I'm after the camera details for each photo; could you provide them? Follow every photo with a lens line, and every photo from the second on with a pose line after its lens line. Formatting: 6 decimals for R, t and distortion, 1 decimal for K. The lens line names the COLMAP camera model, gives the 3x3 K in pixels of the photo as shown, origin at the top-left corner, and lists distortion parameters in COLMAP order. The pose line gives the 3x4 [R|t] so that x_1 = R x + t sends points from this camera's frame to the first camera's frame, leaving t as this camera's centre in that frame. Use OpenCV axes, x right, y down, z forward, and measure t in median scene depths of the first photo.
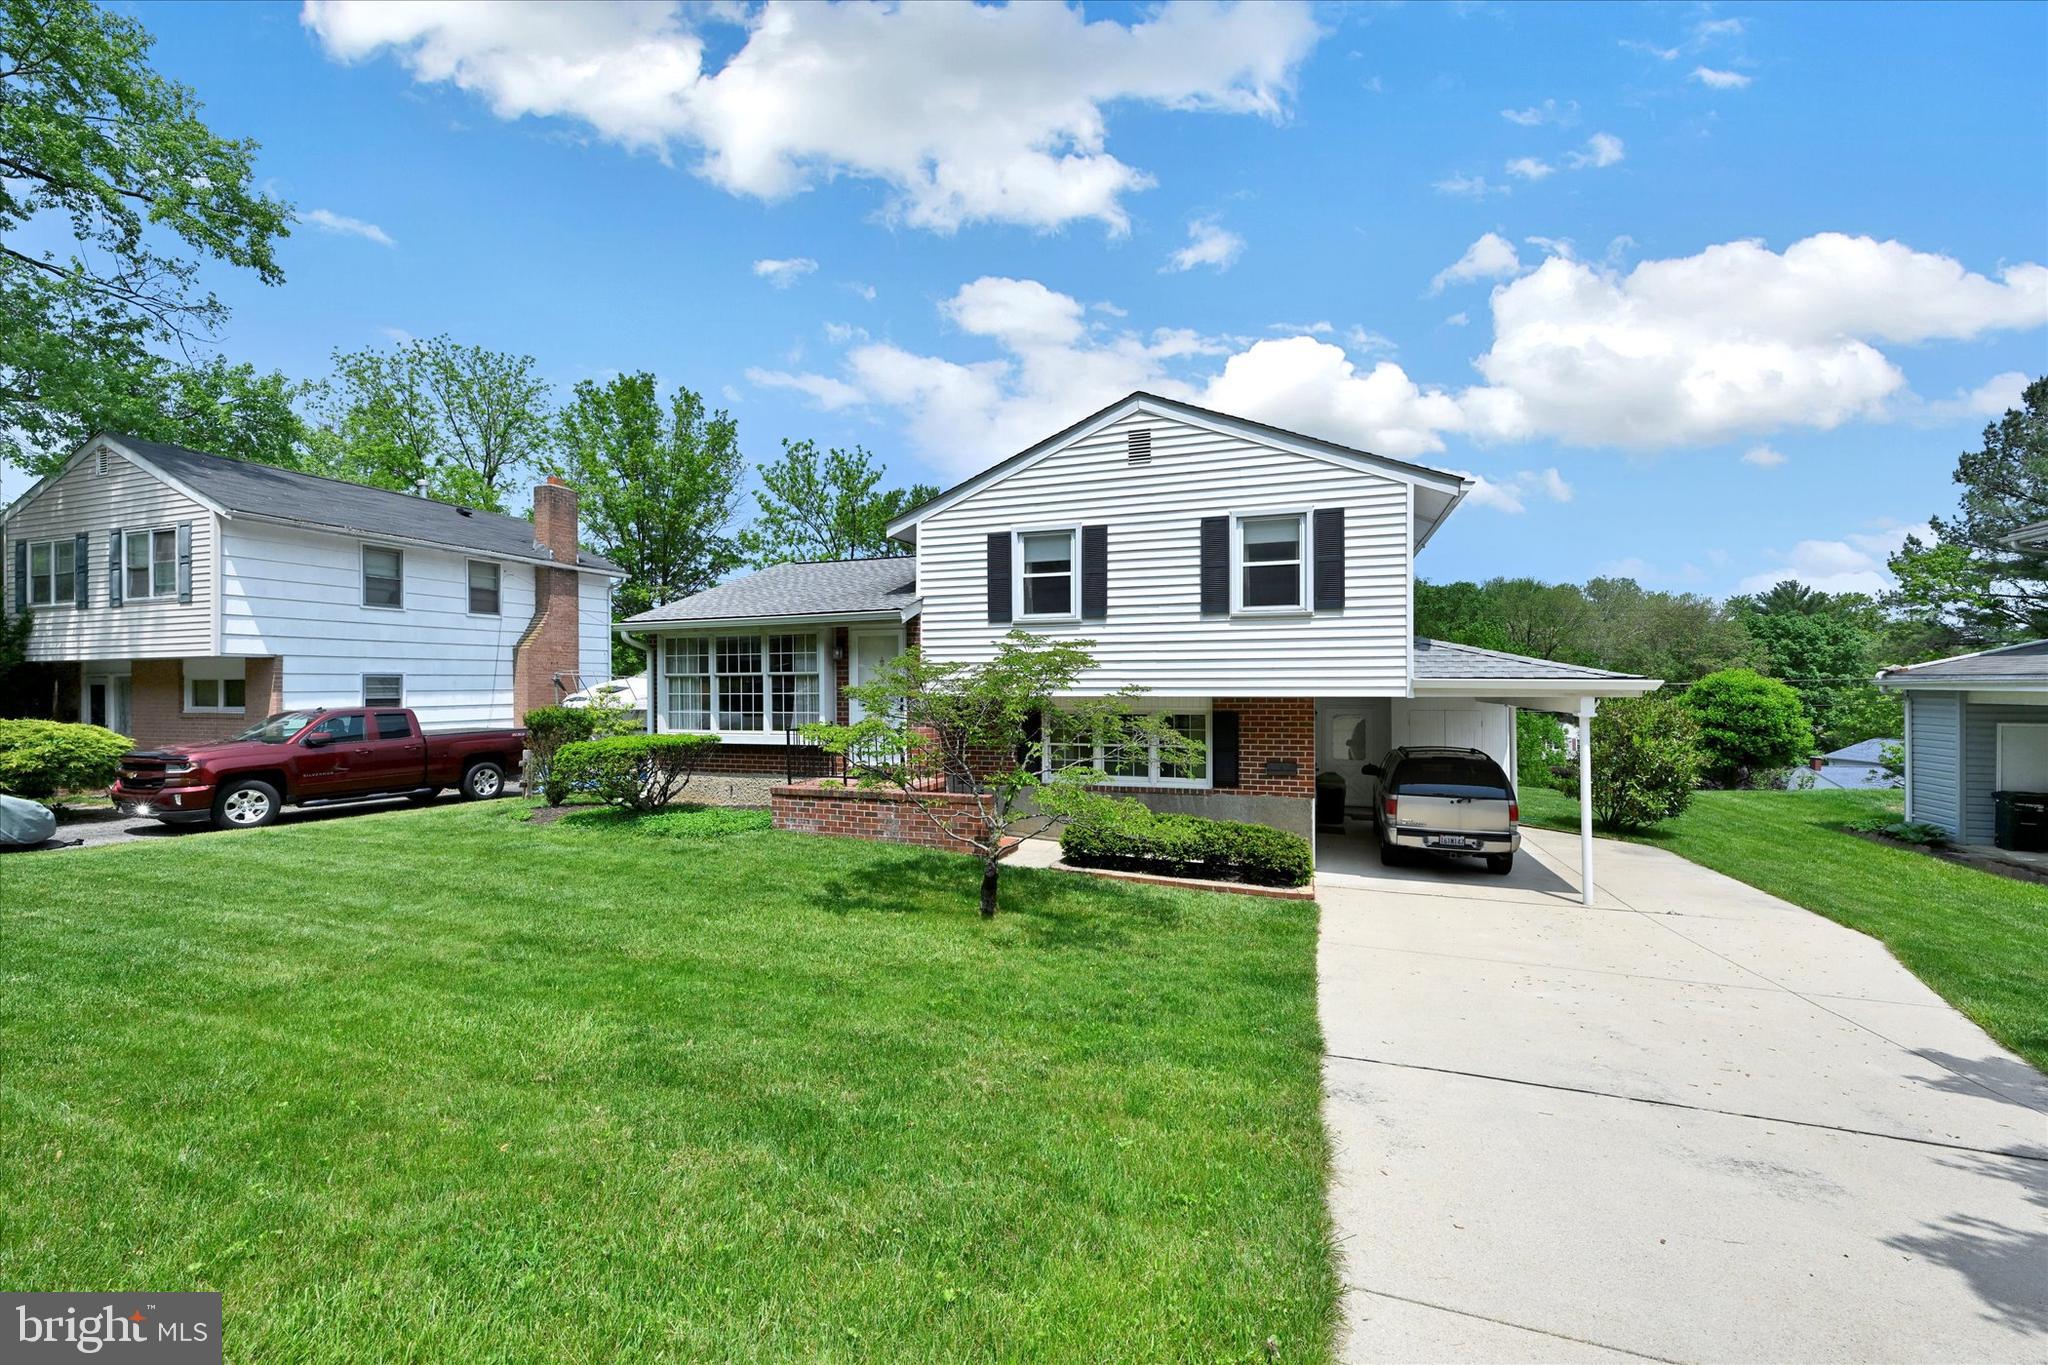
lens RADIAL K [[829.0, 0, 1017.8], [0, 829.0, 685.1], [0, 0, 1]] dist [0.000402, 0.000302]
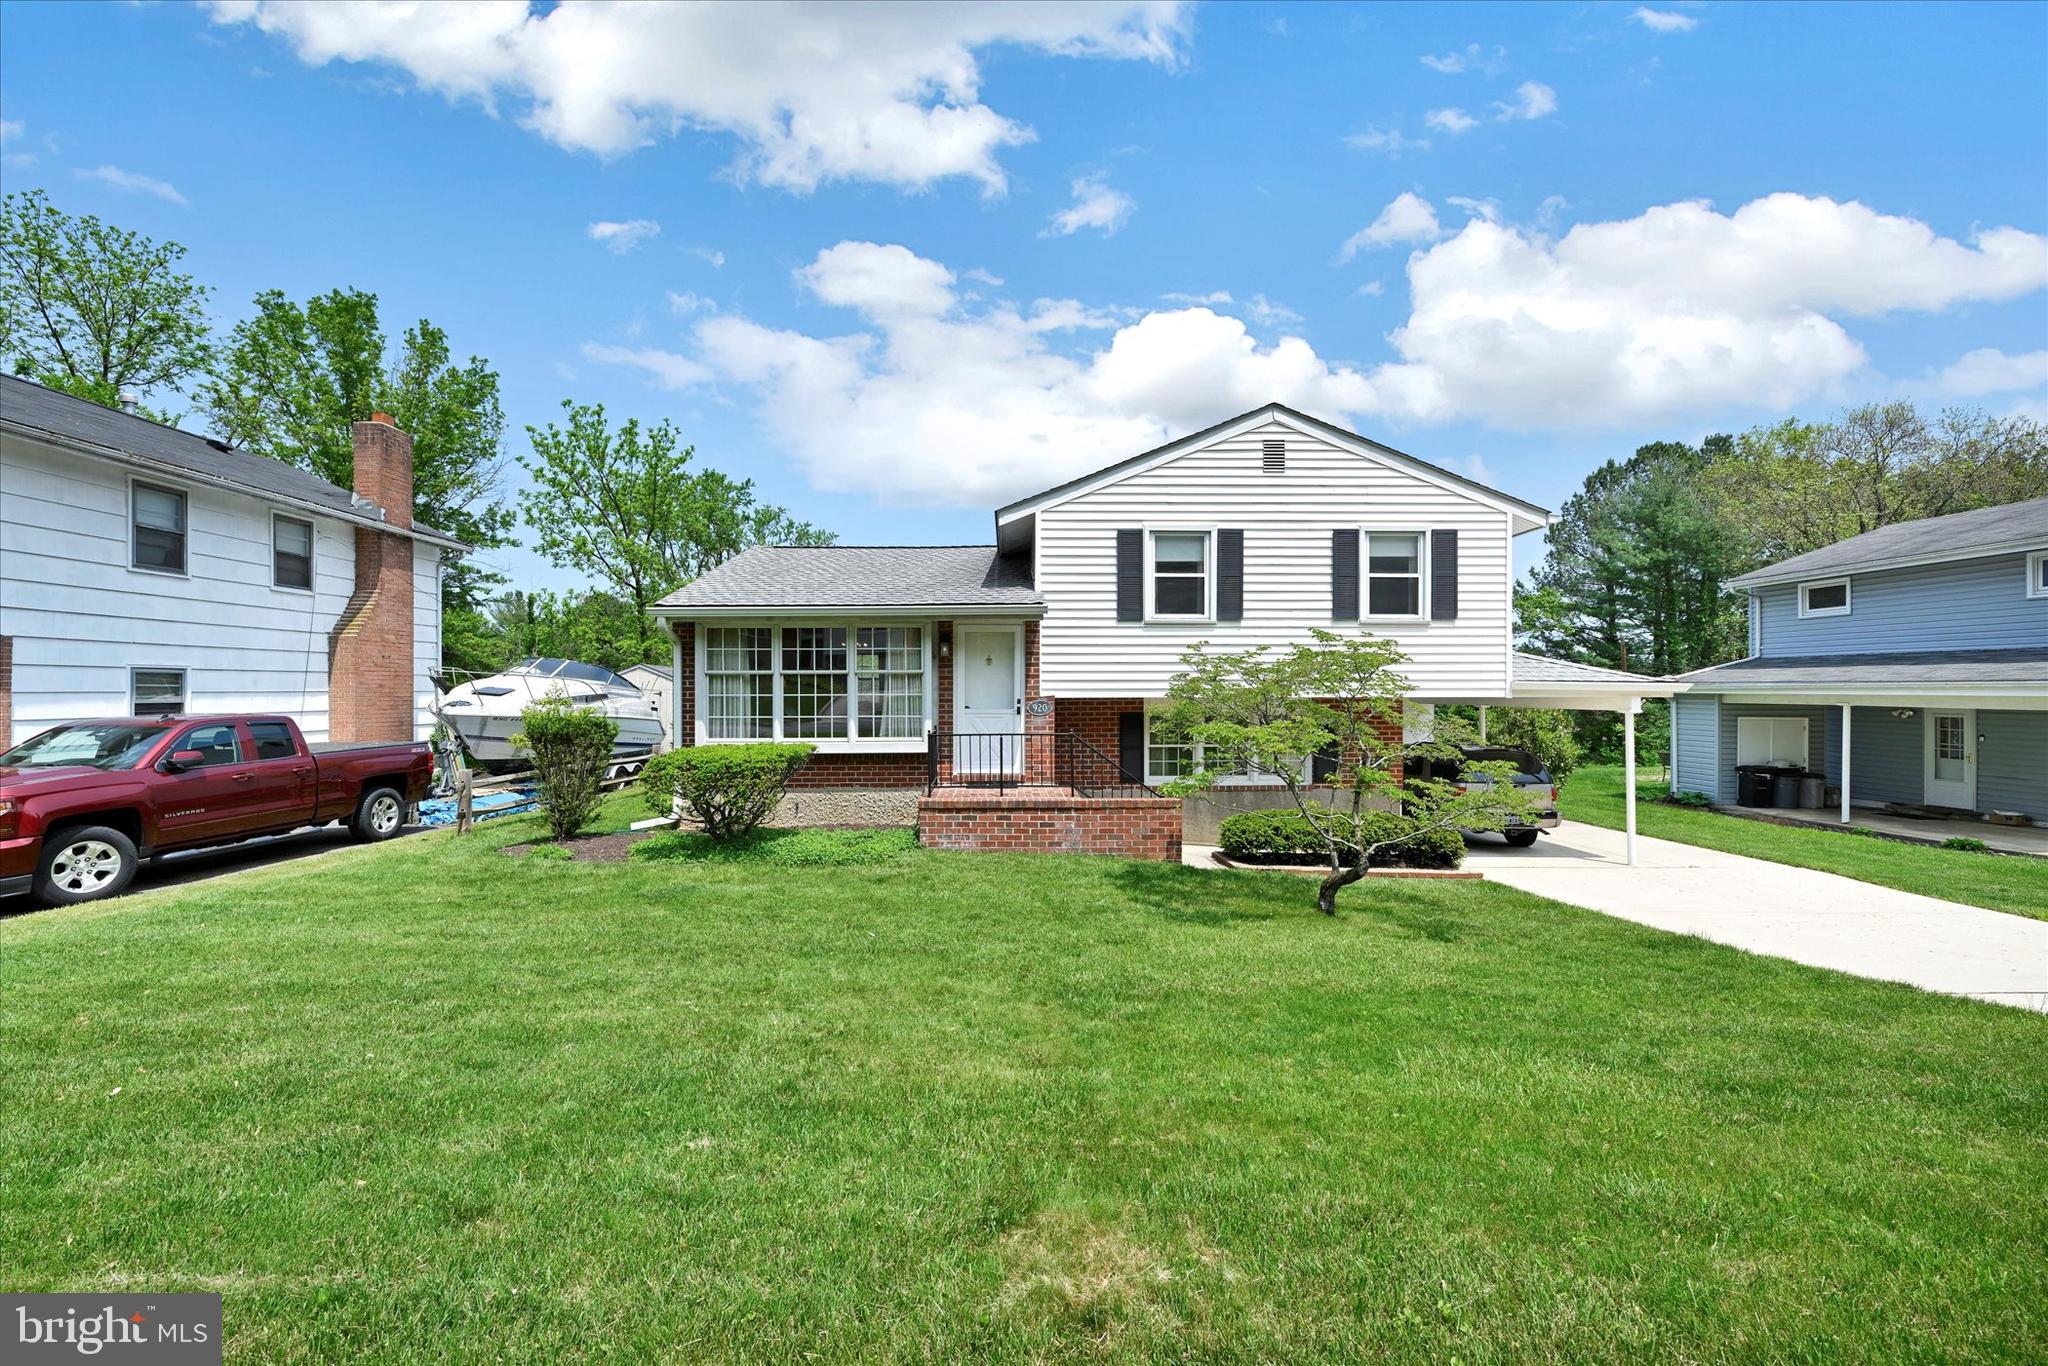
lens RADIAL K [[829.0, 0, 1017.8], [0, 829.0, 685.6], [0, 0, 1]] dist [0.000402, 0.000302]
pose [[0.934586, 0.005641, 0.355692, -0.441828], [-0.002568, 0.999955, -0.009110, 0.008101], [-0.355727, 0.007601, 0.934559, 0.124724]]
